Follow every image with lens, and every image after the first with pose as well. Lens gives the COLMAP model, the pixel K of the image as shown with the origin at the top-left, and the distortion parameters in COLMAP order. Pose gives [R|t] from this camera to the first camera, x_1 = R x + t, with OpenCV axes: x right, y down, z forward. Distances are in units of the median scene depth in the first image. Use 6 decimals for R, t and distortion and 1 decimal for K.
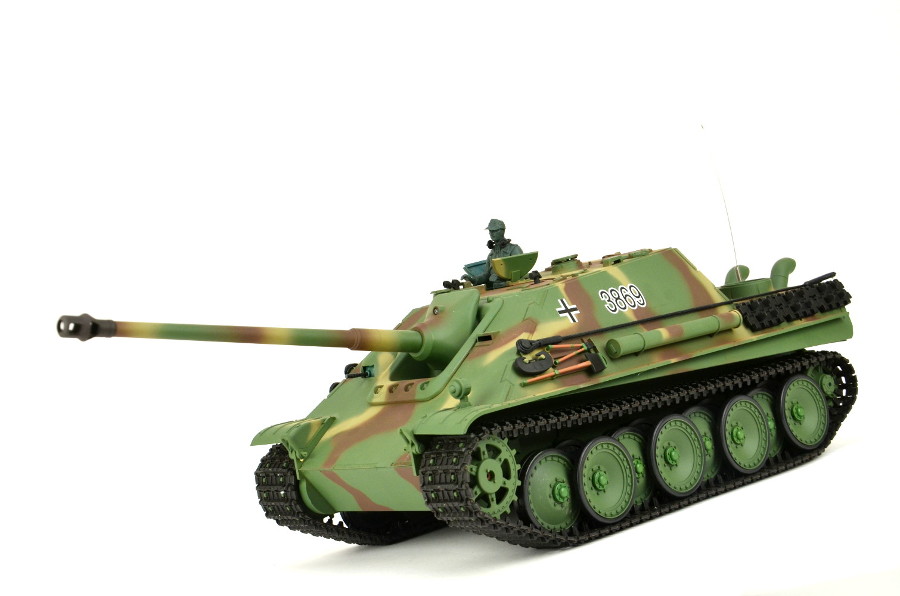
lens RADIAL K [[1589.3, 0, 449.8], [0, 1589.3, 297.8], [0, 0, 1]] dist [0.236369, 0.000000]
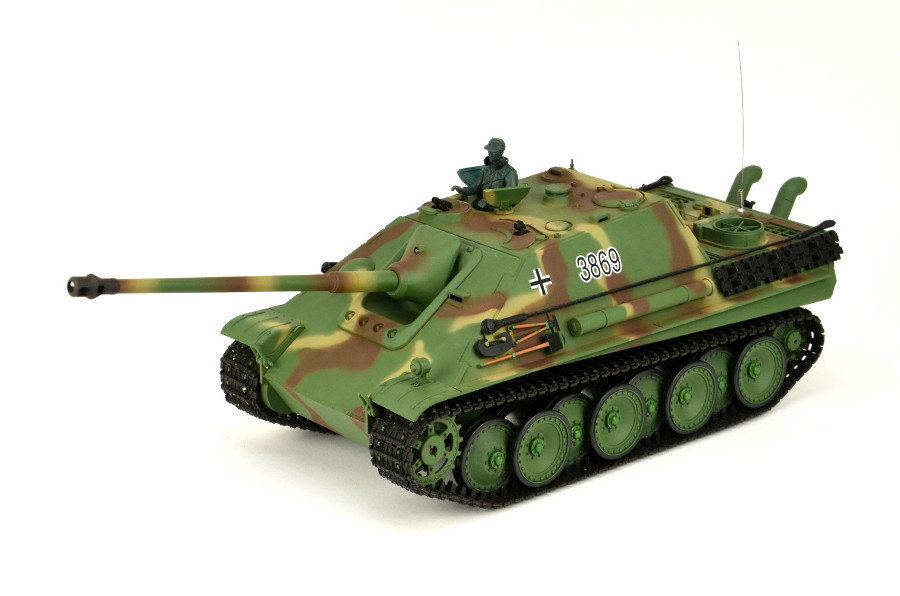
lens RADIAL K [[2335.1, 0, 449.5], [0, 2335.1, 306.4], [0, 0, 1]] dist [0.644046, 0.000000]
pose [[0.983539, 0.179192, 0.023280, -0.017052], [-0.177430, 0.933313, 0.312164, -0.441183], [0.034209, -0.311156, 0.949743, -0.458148]]
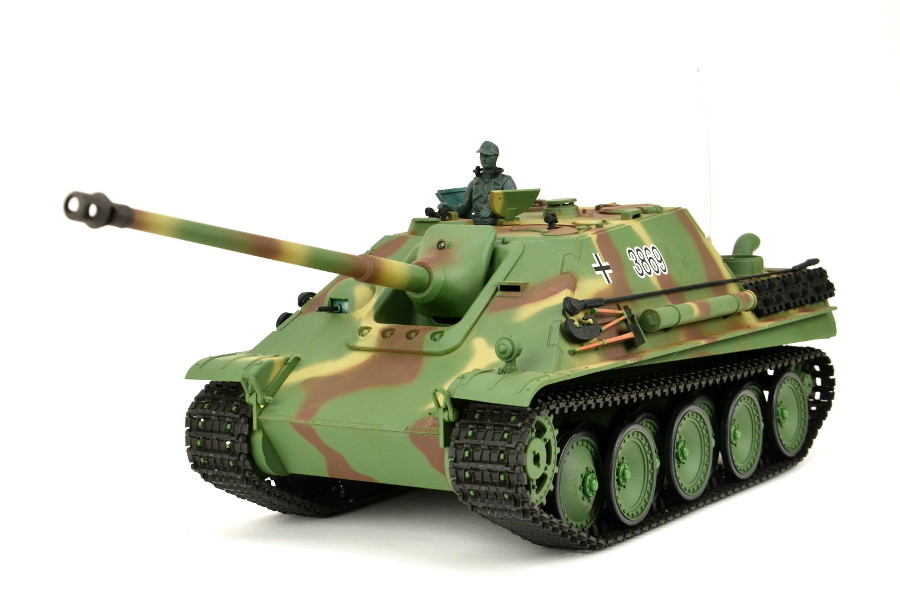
lens RADIAL K [[1775.1, 0, 454.7], [0, 1775.1, 292.0], [0, 0, 1]] dist [0.267847, 0.000000]
pose [[0.957701, 0.135459, 0.253890, -0.234418], [-0.145780, 0.989068, 0.022196, 0.010903], [-0.248108, -0.058269, 0.966978, 0.112747]]
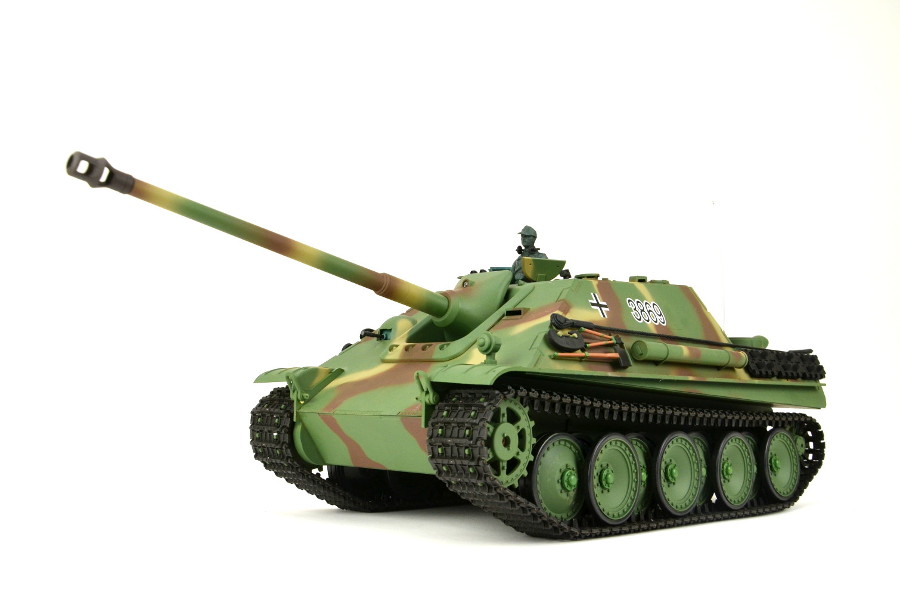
lens RADIAL K [[1001.7, 0, 455.1], [0, 1001.7, 305.1], [0, 0, 1]] dist [0.015349, 0.000000]
pose [[0.979943, 0.197032, 0.029819, -0.031556], [-0.192041, 0.973687, -0.122695, 0.100577], [-0.053209, 0.114507, 0.991996, 0.385674]]
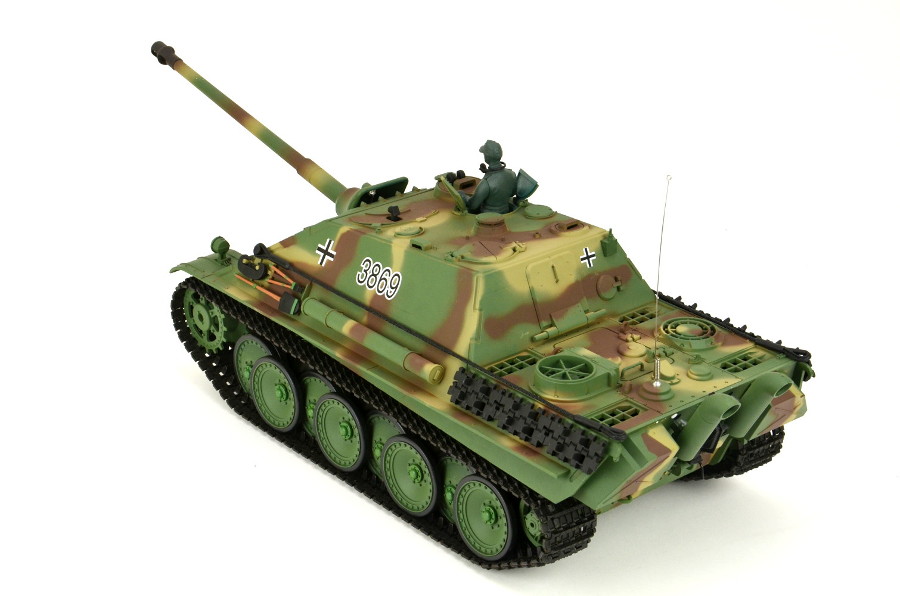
lens RADIAL K [[2013.4, 0, 449.5], [0, 2013.4, 296.9], [0, 0, 1]] dist [0.326531, 0.000000]
pose [[-0.047543, 0.570861, -0.819669, 1.151428], [-0.022269, 0.819787, 0.572235, -0.713884], [0.998621, 0.045459, -0.026262, 1.108004]]
